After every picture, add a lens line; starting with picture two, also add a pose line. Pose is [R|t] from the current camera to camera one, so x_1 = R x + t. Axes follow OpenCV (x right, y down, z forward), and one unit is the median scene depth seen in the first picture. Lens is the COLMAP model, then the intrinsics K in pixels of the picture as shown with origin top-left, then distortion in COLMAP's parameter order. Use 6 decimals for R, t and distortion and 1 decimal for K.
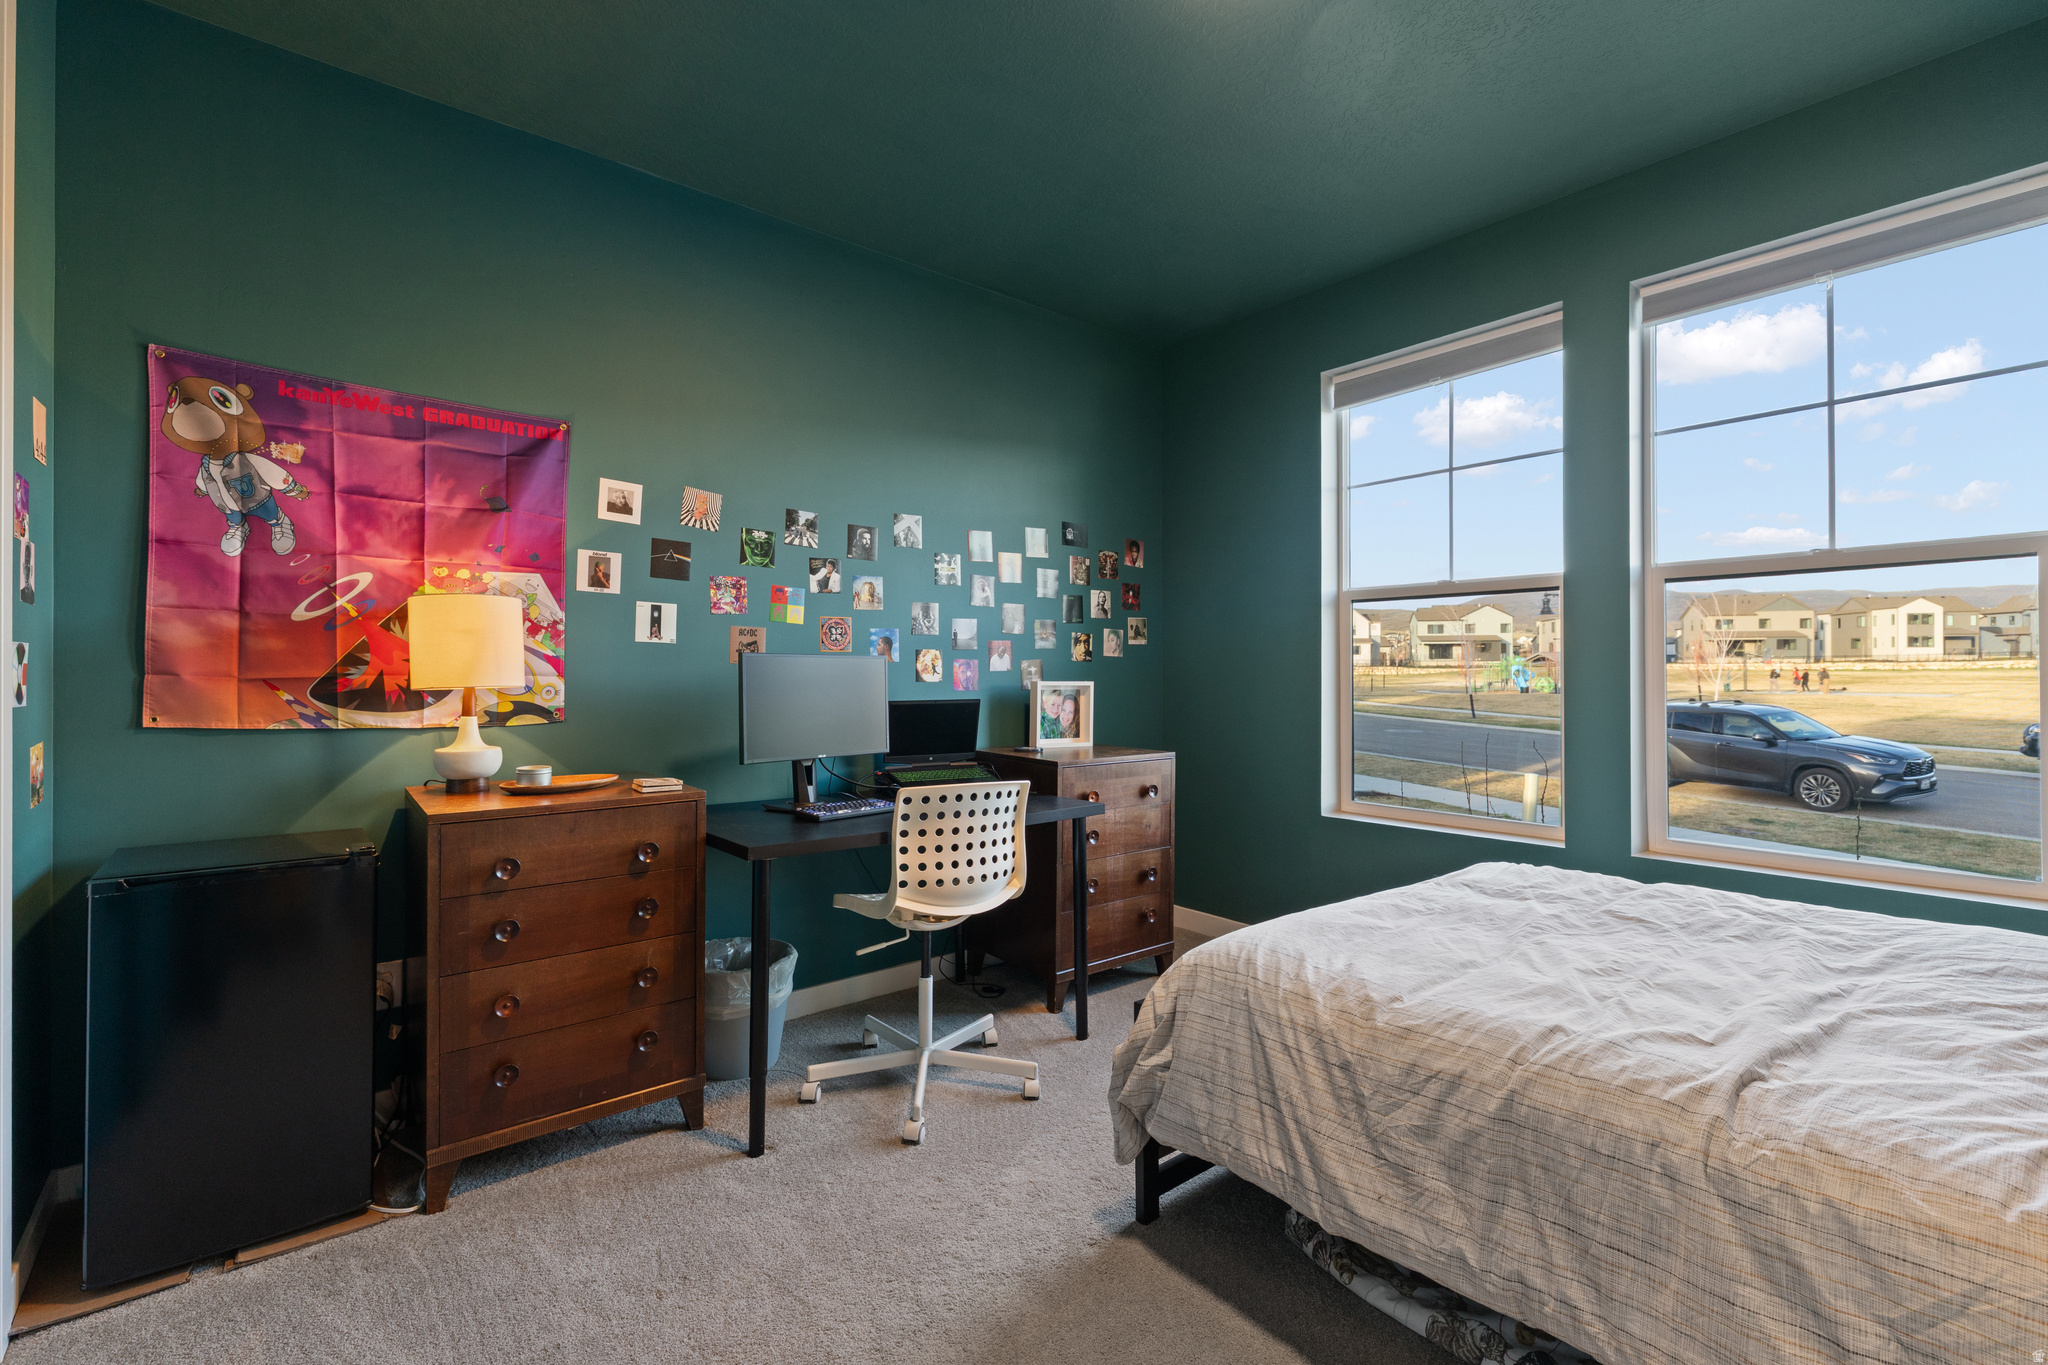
lens RADIAL K [[885.4, 0, 1026.4], [0, 885.4, 675.1], [0, 0, 1]] dist [0.000408, 0.000060]
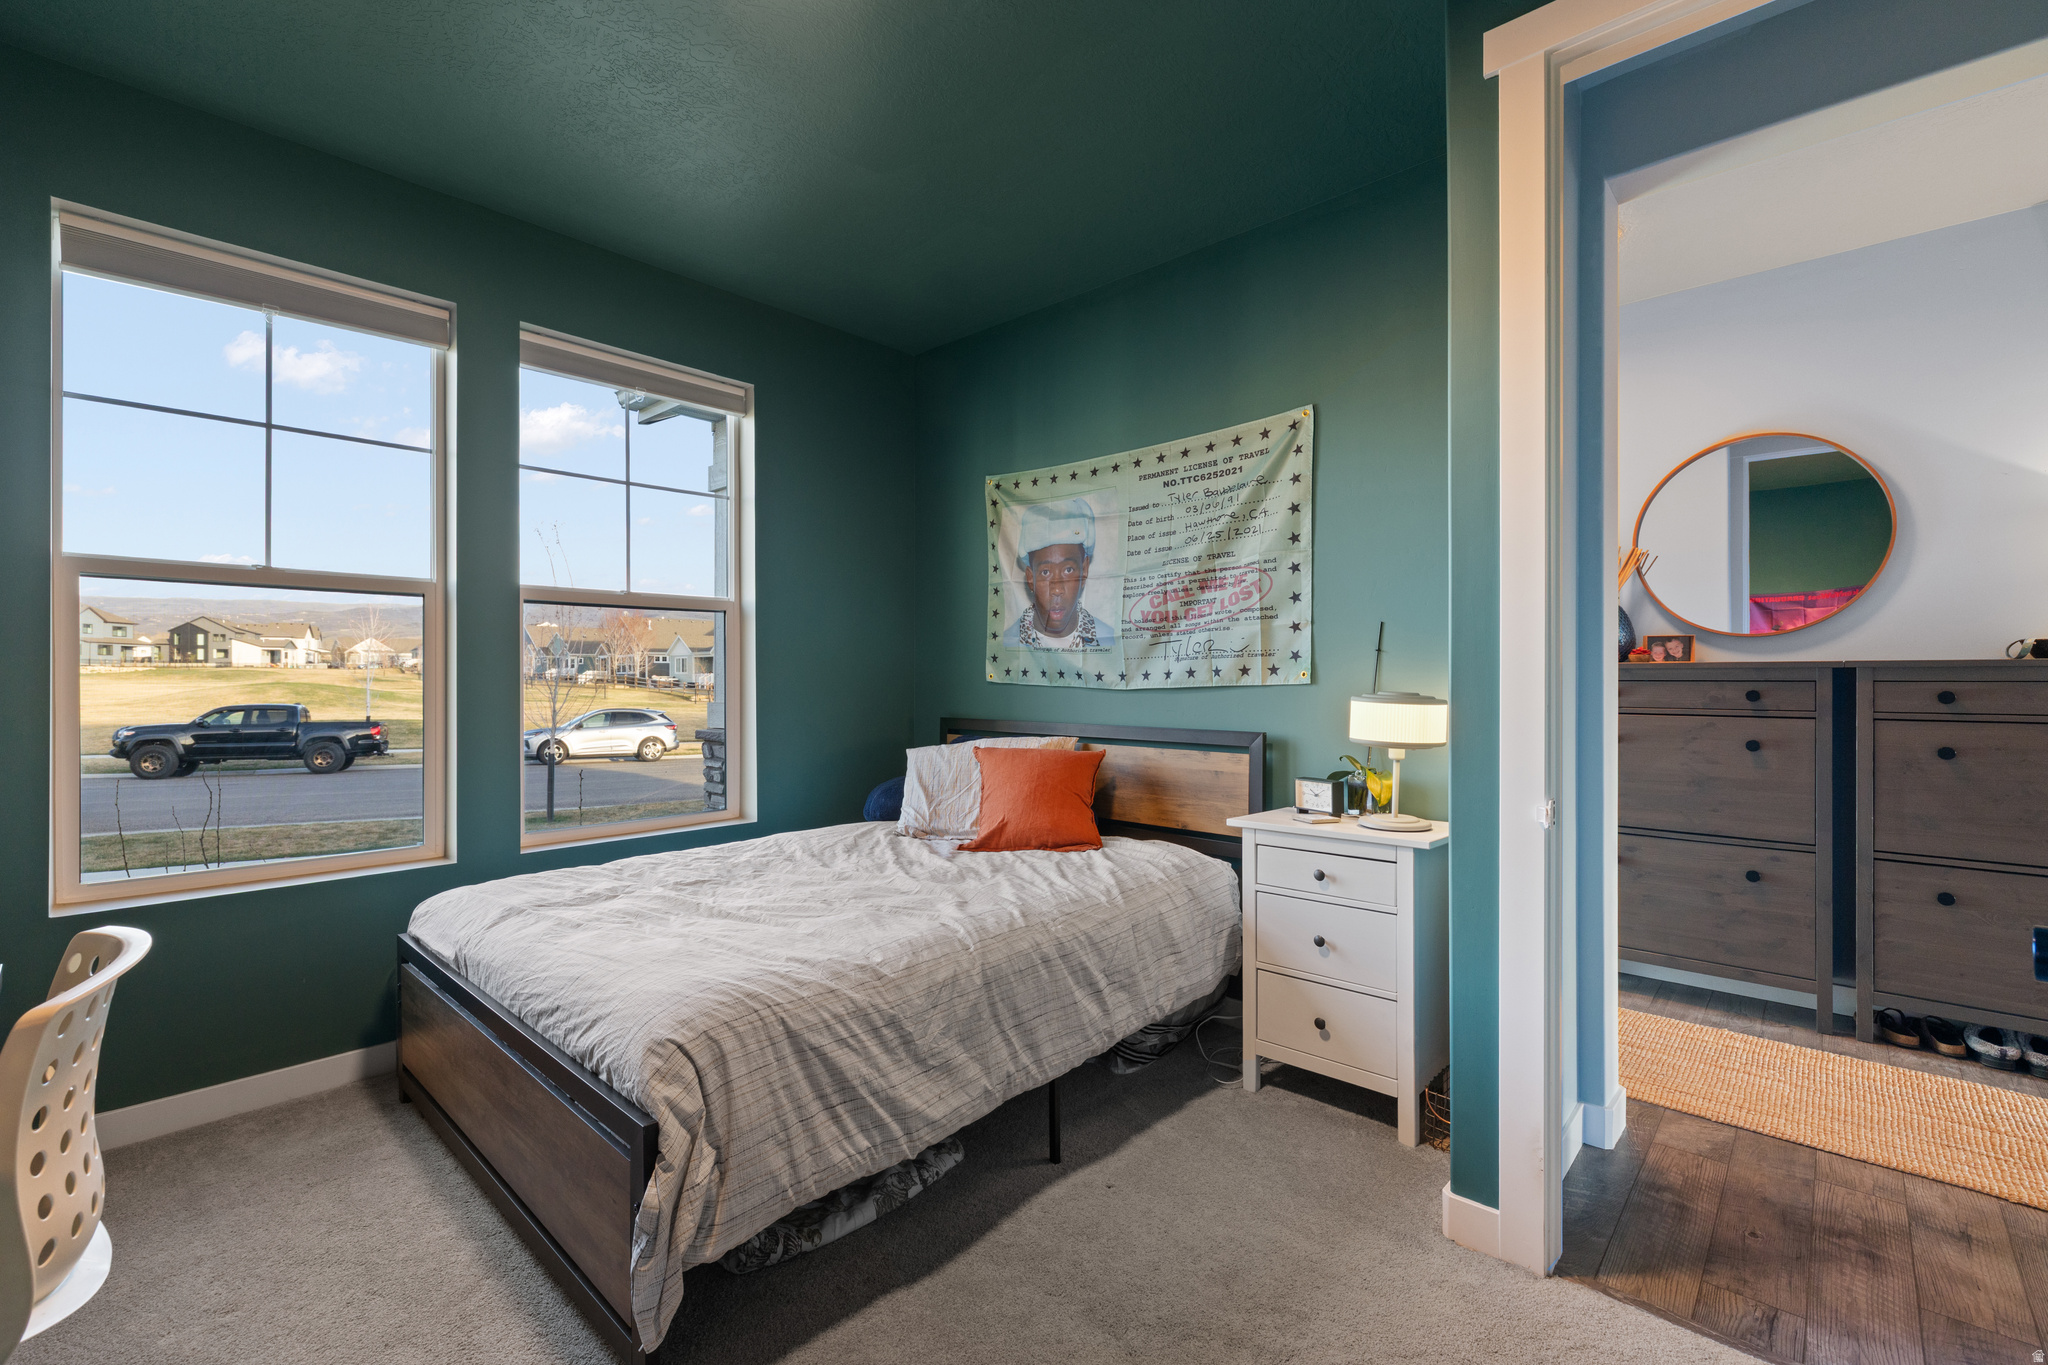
lens RADIAL K [[890.1, 0, 982.7], [0, 890.1, 682.7], [0, 0, 1]] dist [-0.012567, -0.000002]
pose [[-0.106283, -0.000074, 0.994336, -0.738585], [0.001016, 0.999999, 0.000184, -0.004764], [-0.994335, 0.001030, -0.106283, 0.905332]]
